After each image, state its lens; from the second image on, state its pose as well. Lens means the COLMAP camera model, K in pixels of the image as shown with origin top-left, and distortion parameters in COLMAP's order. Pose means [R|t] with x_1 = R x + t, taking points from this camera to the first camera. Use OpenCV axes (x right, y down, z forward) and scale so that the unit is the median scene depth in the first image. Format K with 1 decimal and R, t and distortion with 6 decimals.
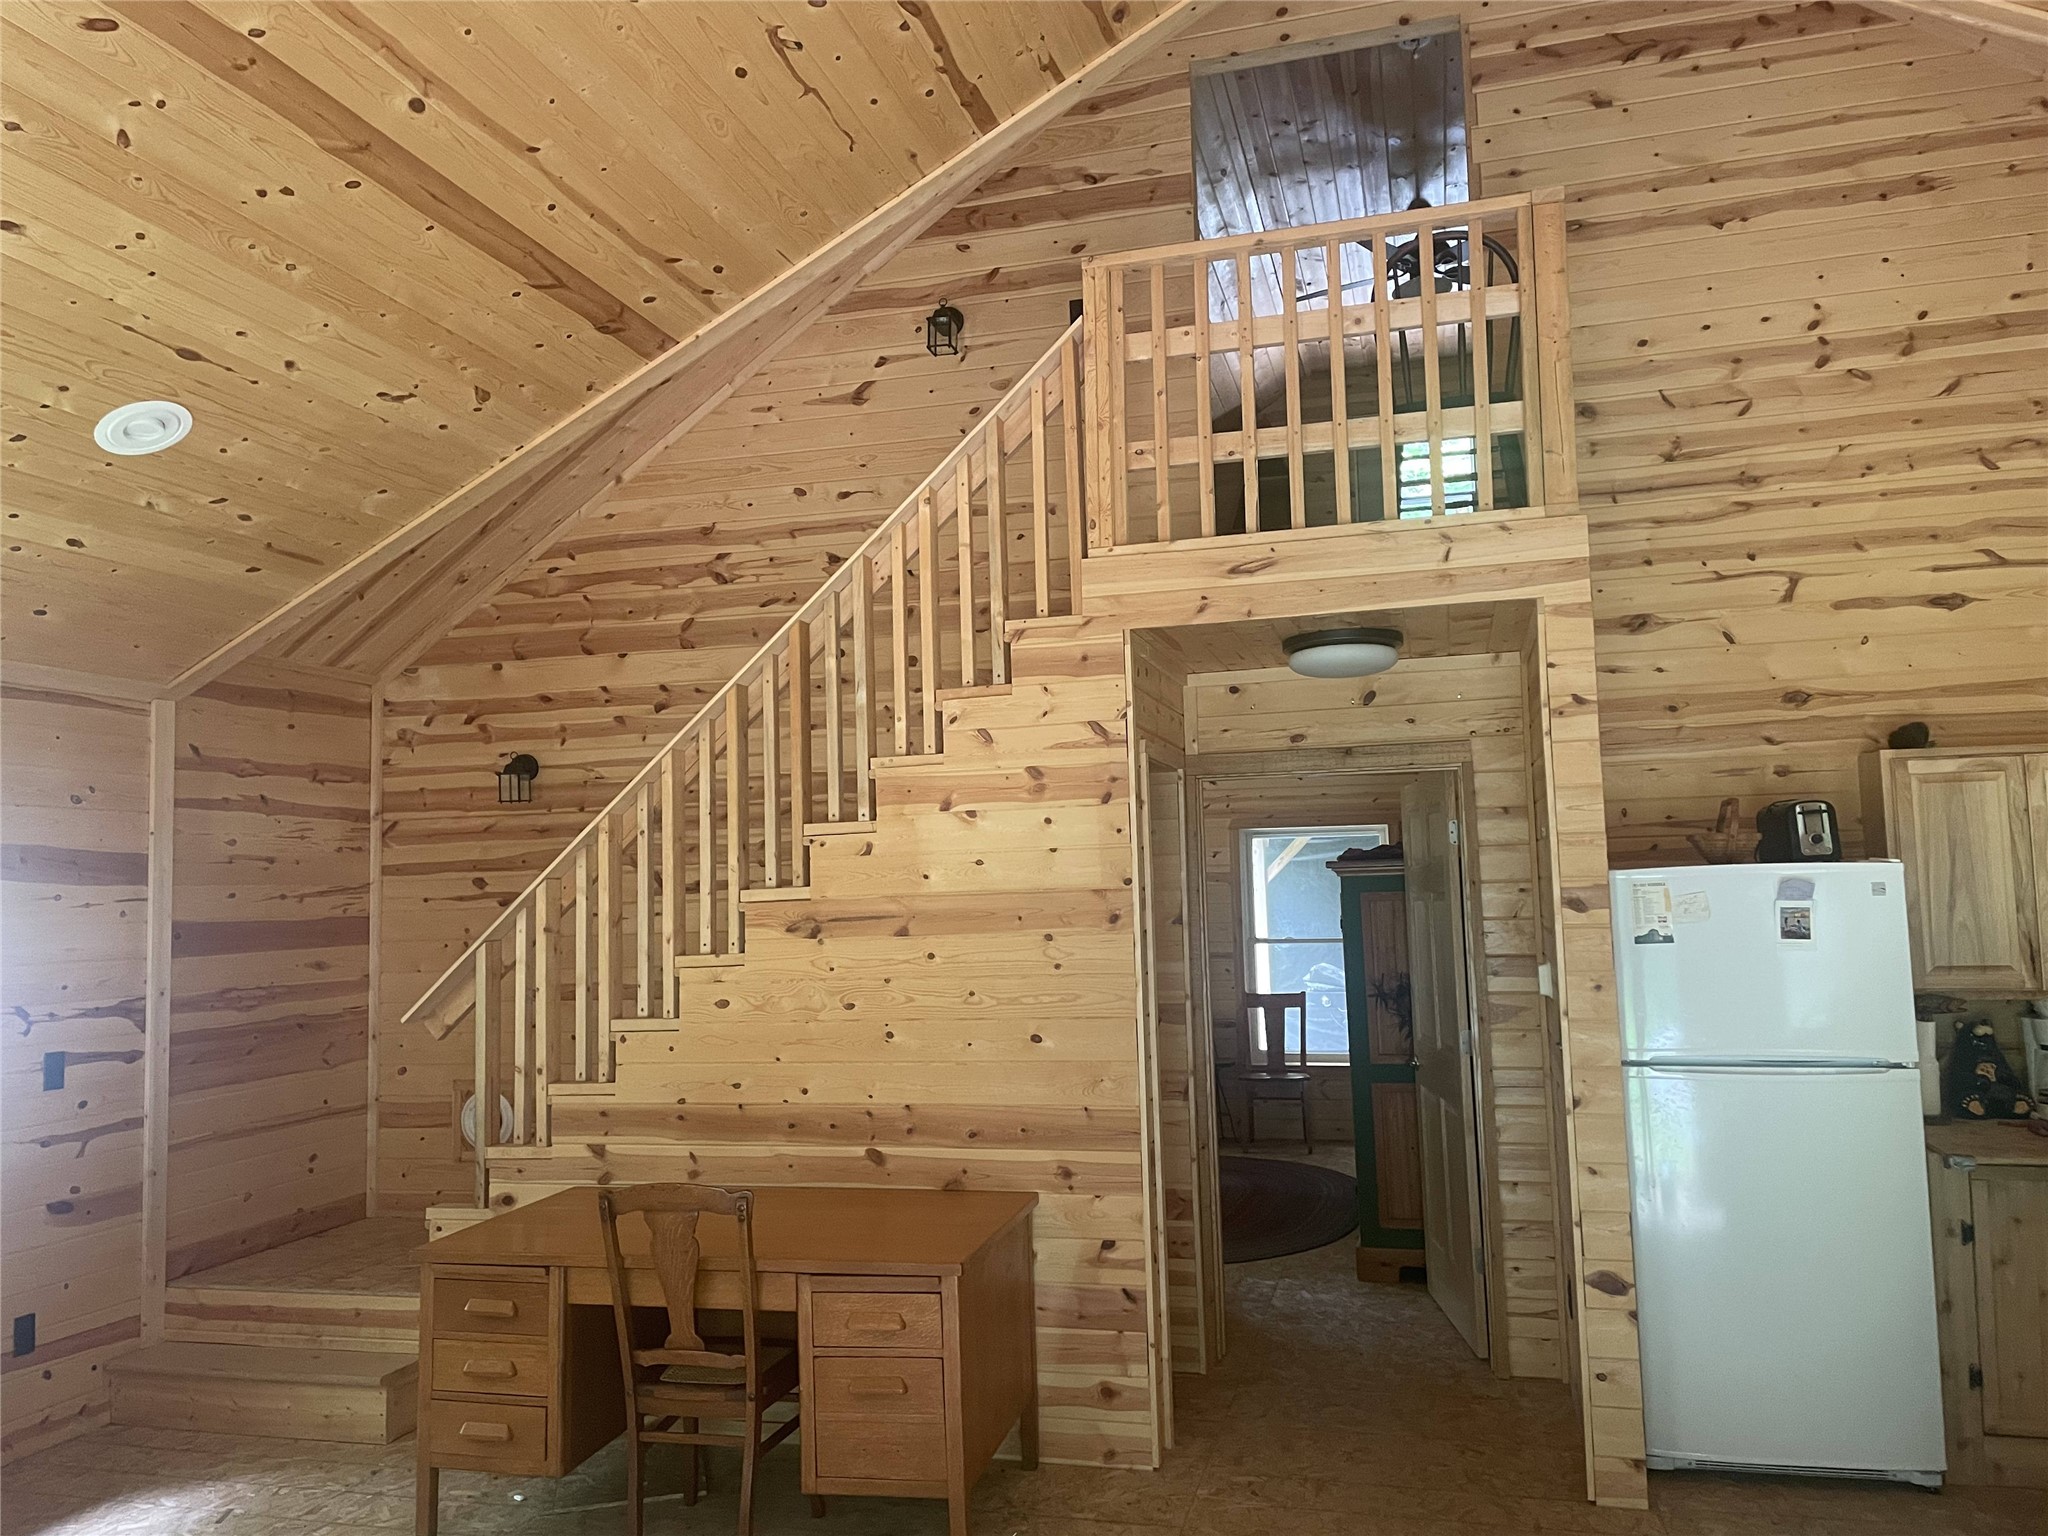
lens RADIAL K [[1539.8, 0, 1012.4], [0, 1539.8, 761.5], [0, 0, 1]] dist [0.094736, -0.119365]
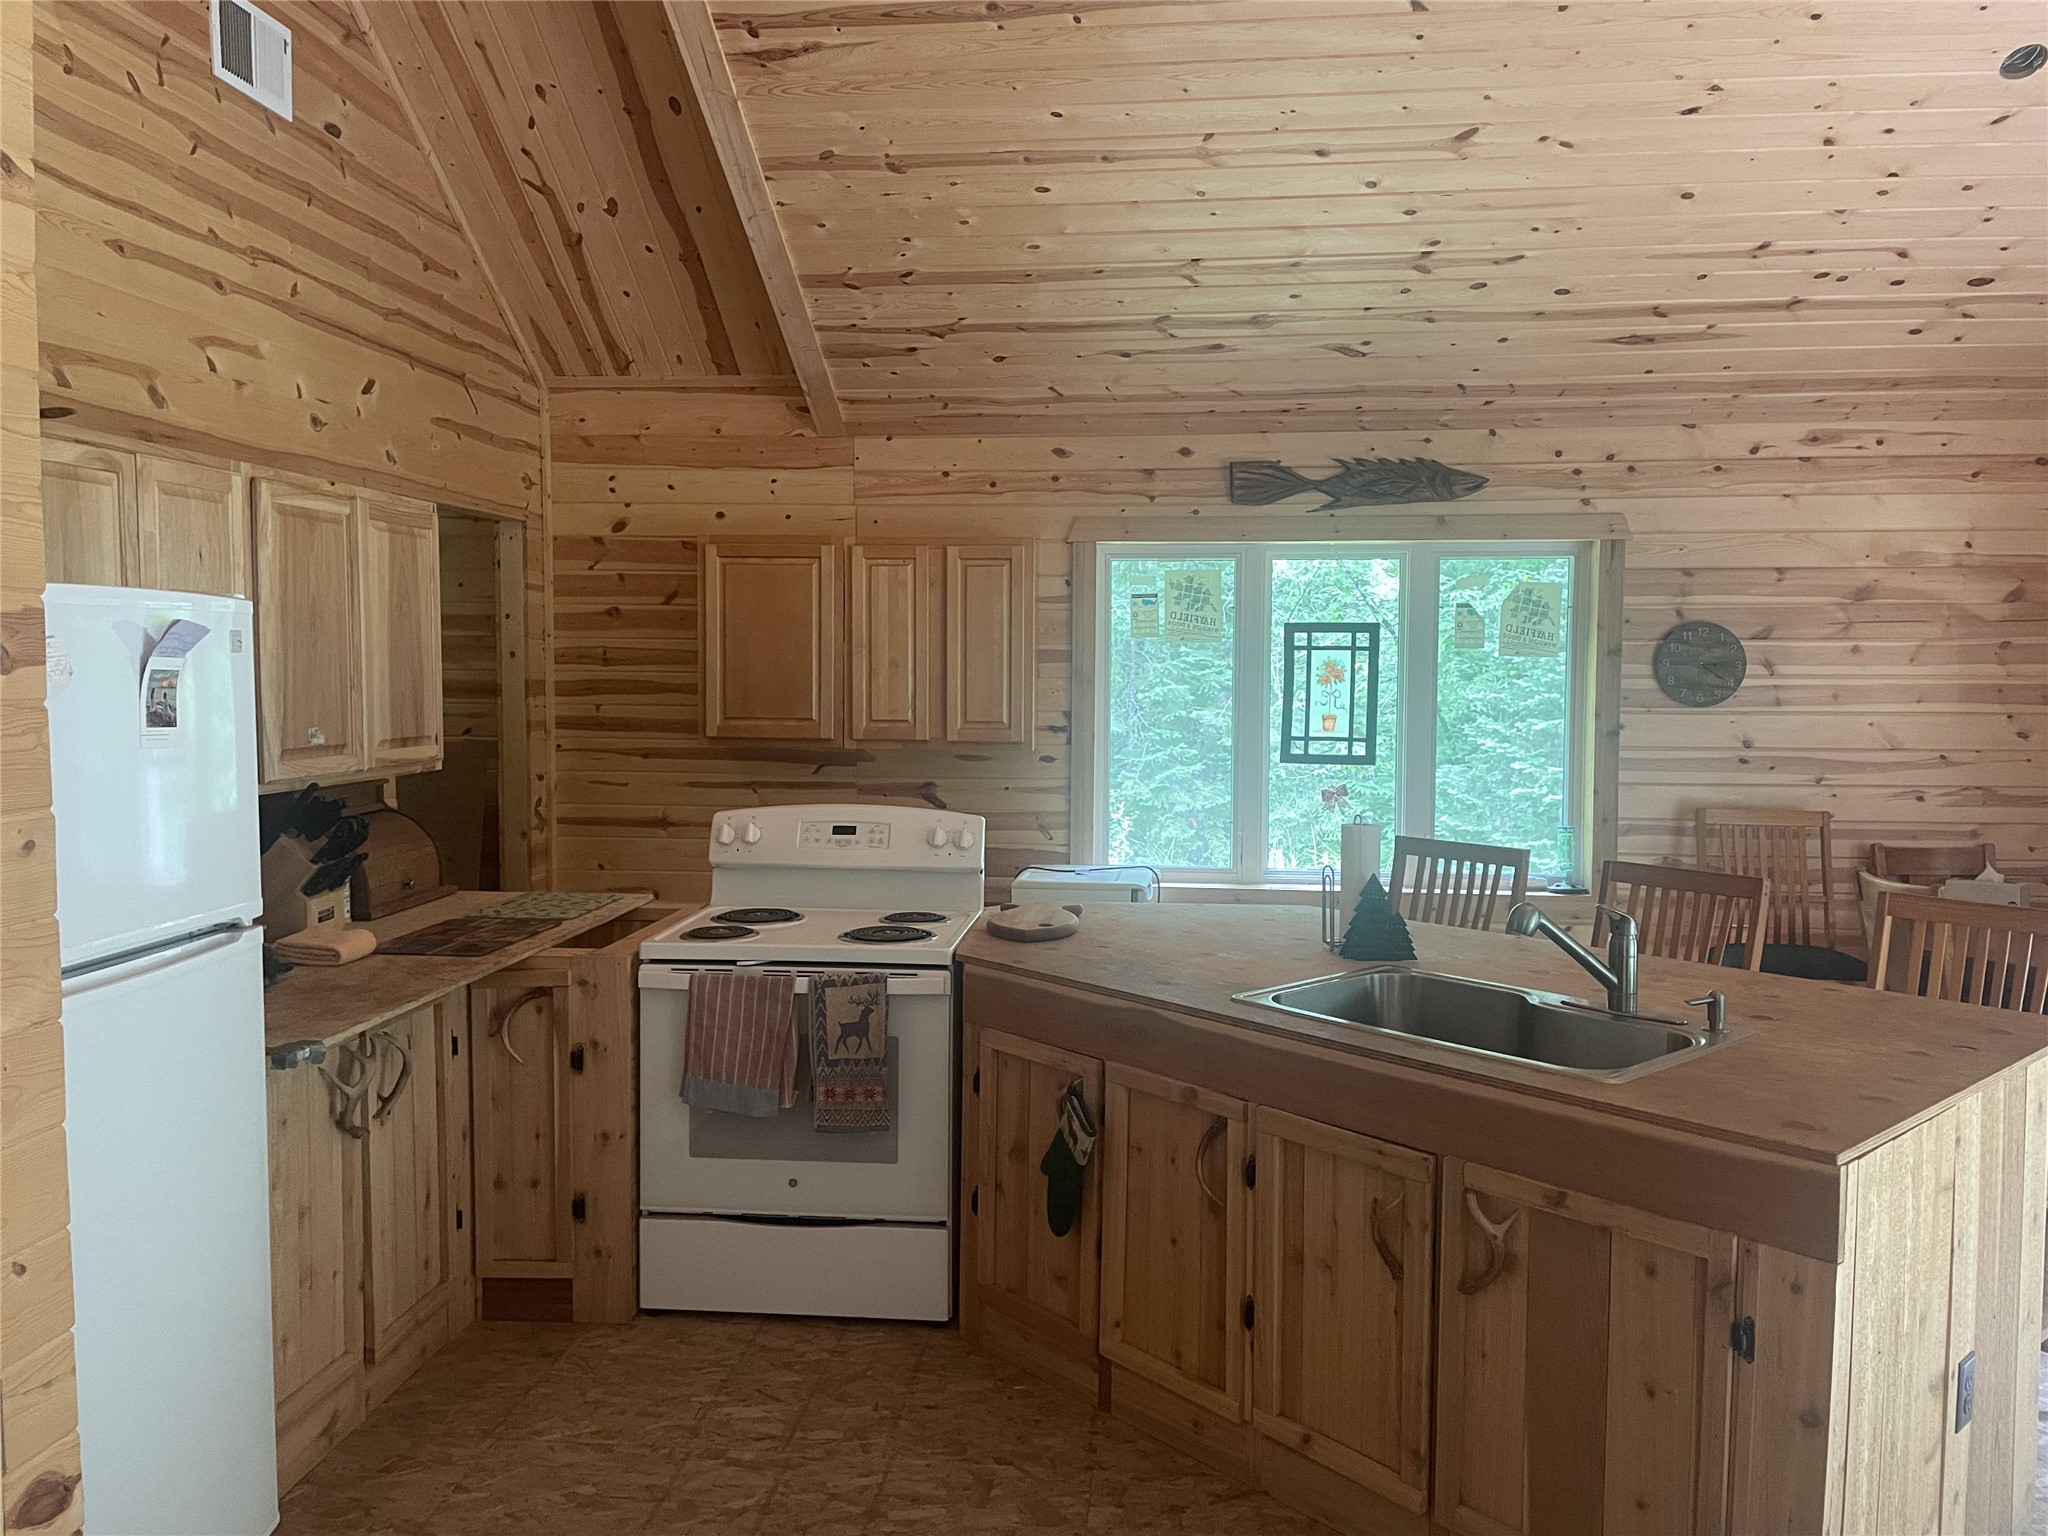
lens RADIAL K [[1539.8, 0, 1027.9], [0, 1539.8, 742.5], [0, 0, 1]] dist [0.094736, -0.119365]
pose [[-0.170353, -0.027012, 0.985013, -0.086945], [-0.081169, 0.996612, 0.013292, 0.077757], [-0.982034, -0.077688, -0.171968, 0.714684]]
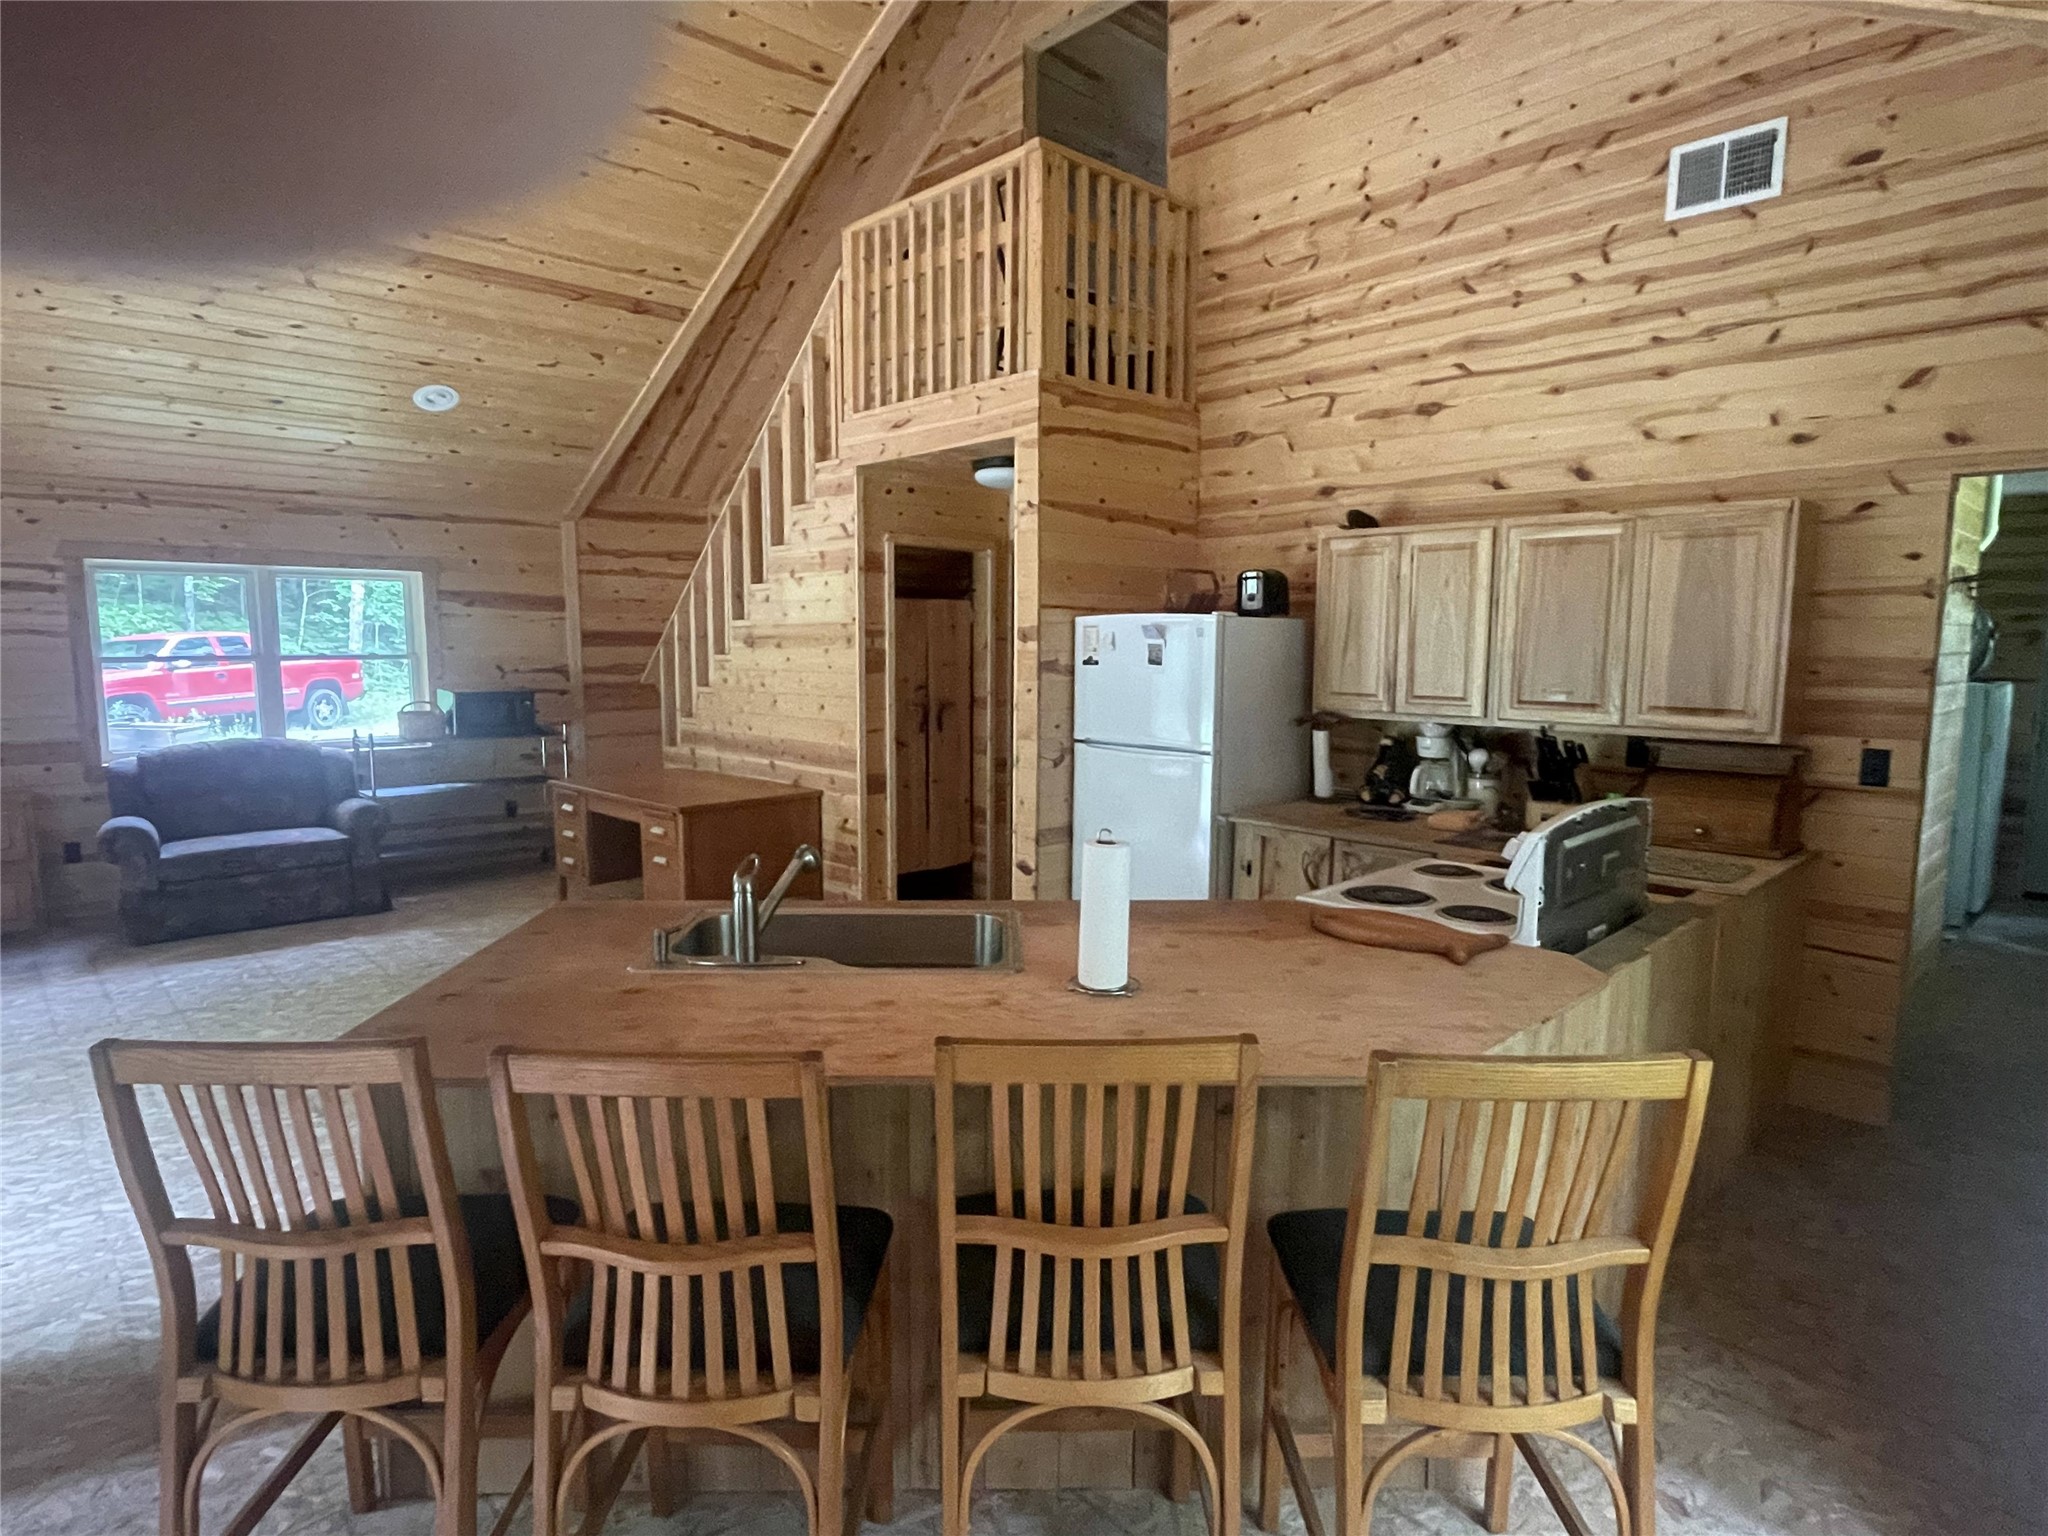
lens RADIAL K [[1124.8, 0, 1012.8], [0, 1124.8, 771.1], [0, 0, 1]] dist [-0.006027, 0.001694]
pose [[0.855255, 0.089546, -0.510412, 0.844544], [0.017737, 0.979322, 0.201531, -0.005194], [0.517904, -0.181413, 0.835981, 0.018591]]
